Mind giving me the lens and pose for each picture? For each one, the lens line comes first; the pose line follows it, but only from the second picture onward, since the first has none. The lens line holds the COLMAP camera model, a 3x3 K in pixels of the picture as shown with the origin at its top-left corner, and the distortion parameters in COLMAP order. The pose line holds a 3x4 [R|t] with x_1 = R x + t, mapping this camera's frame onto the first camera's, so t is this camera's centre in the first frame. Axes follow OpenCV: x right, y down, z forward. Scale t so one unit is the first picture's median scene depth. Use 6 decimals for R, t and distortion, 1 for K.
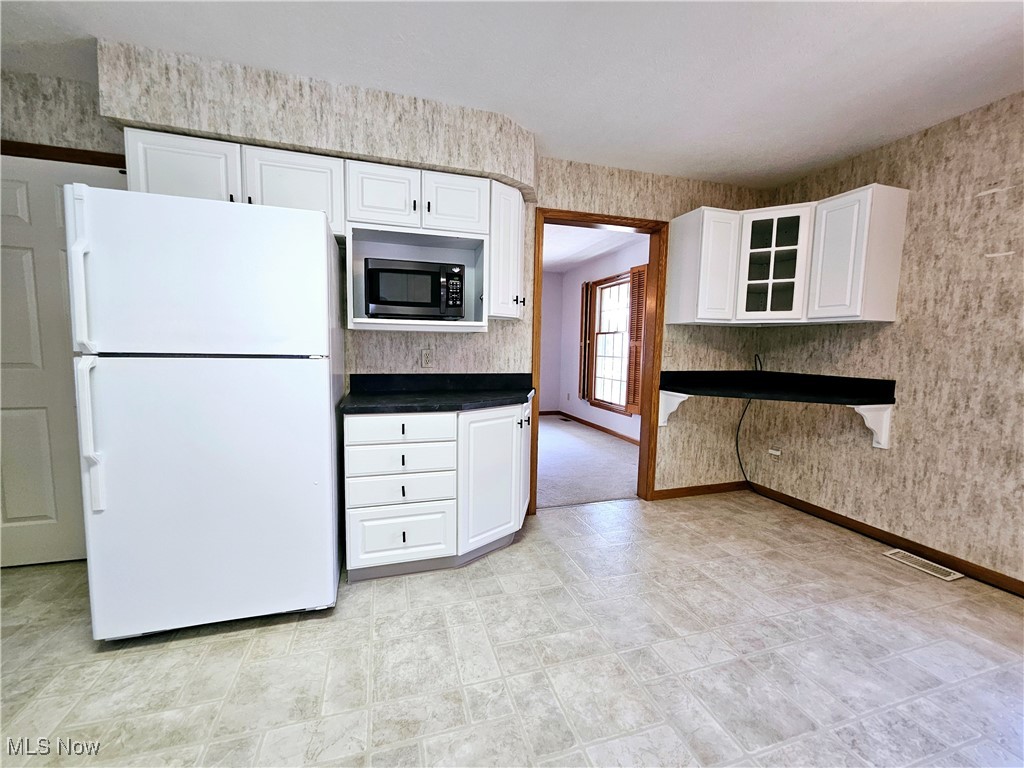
lens RADIAL K [[400.9, 0, 497.5], [0, 400.9, 383.1], [0, 0, 1]] dist [-0.001476, -0.000130]
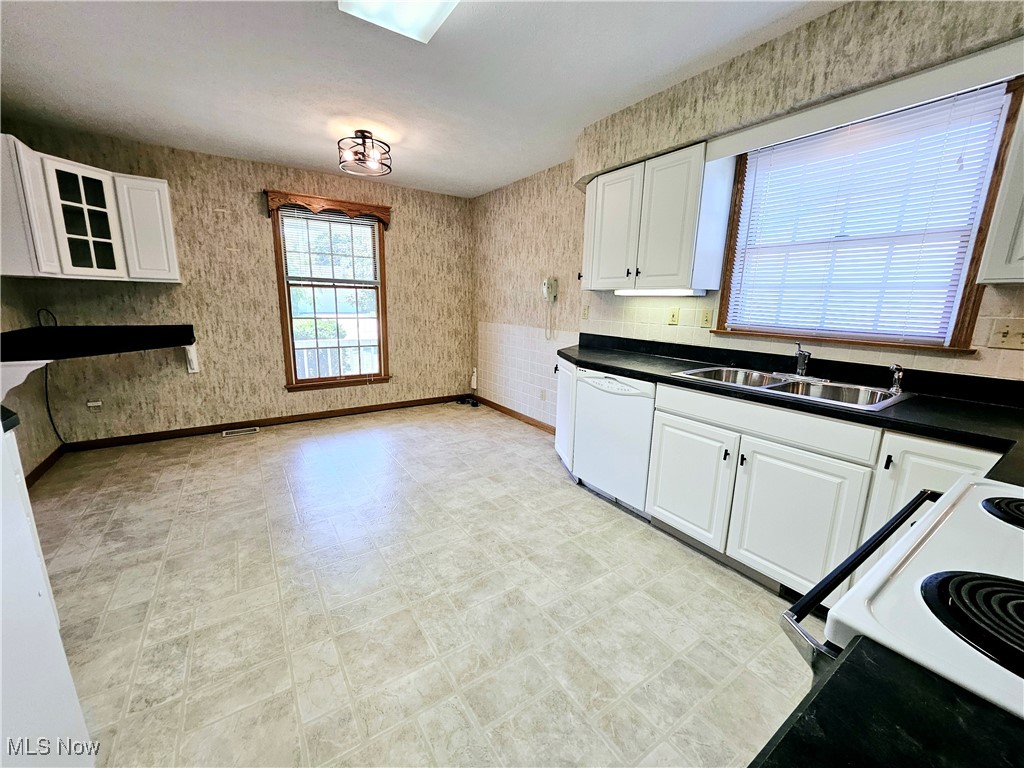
lens RADIAL K [[400.9, 0, 502.1], [0, 400.9, 383.5], [0, 0, 1]] dist [-0.001476, -0.000130]
pose [[-0.293356, -0.215327, 0.931438, -0.719929], [0.061035, 0.968098, 0.243024, -0.082981], [-0.954053, 0.128143, -0.270855, 0.333386]]
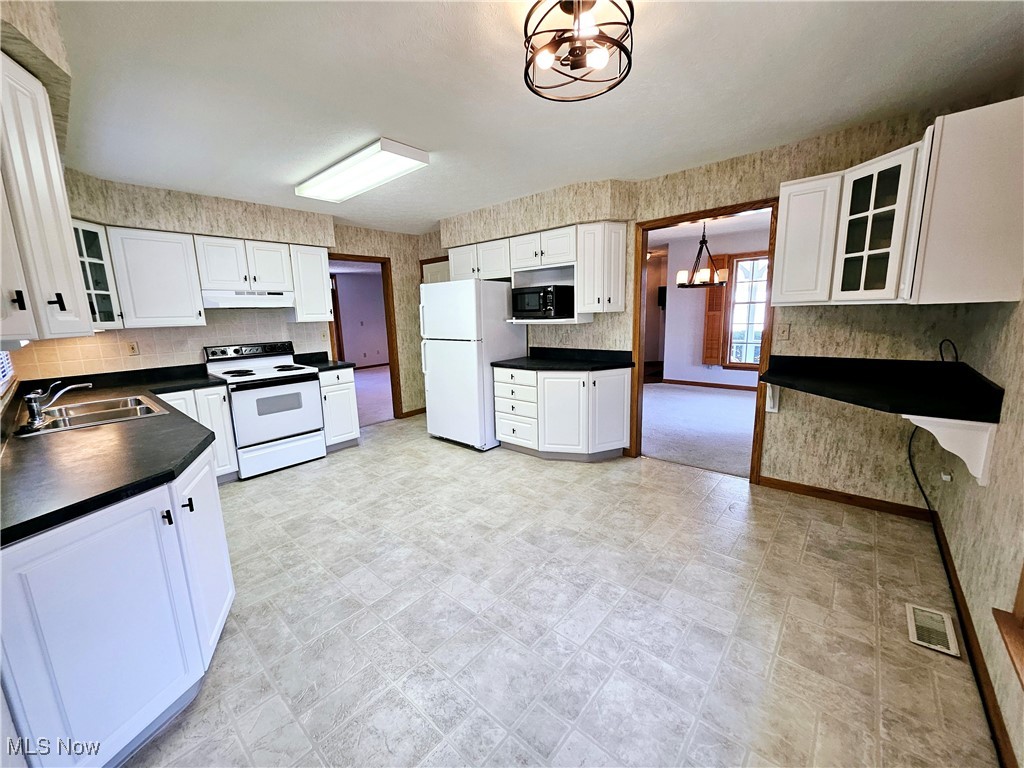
lens RADIAL K [[400.9, 0, 497.1], [0, 400.9, 383.1], [0, 0, 1]] dist [-0.001476, -0.000130]
pose [[0.521052, 0.118095, -0.845315, 1.078877], [-0.033366, 0.992443, 0.118083, -0.066991], [0.852872, -0.033323, 0.521055, -0.080403]]
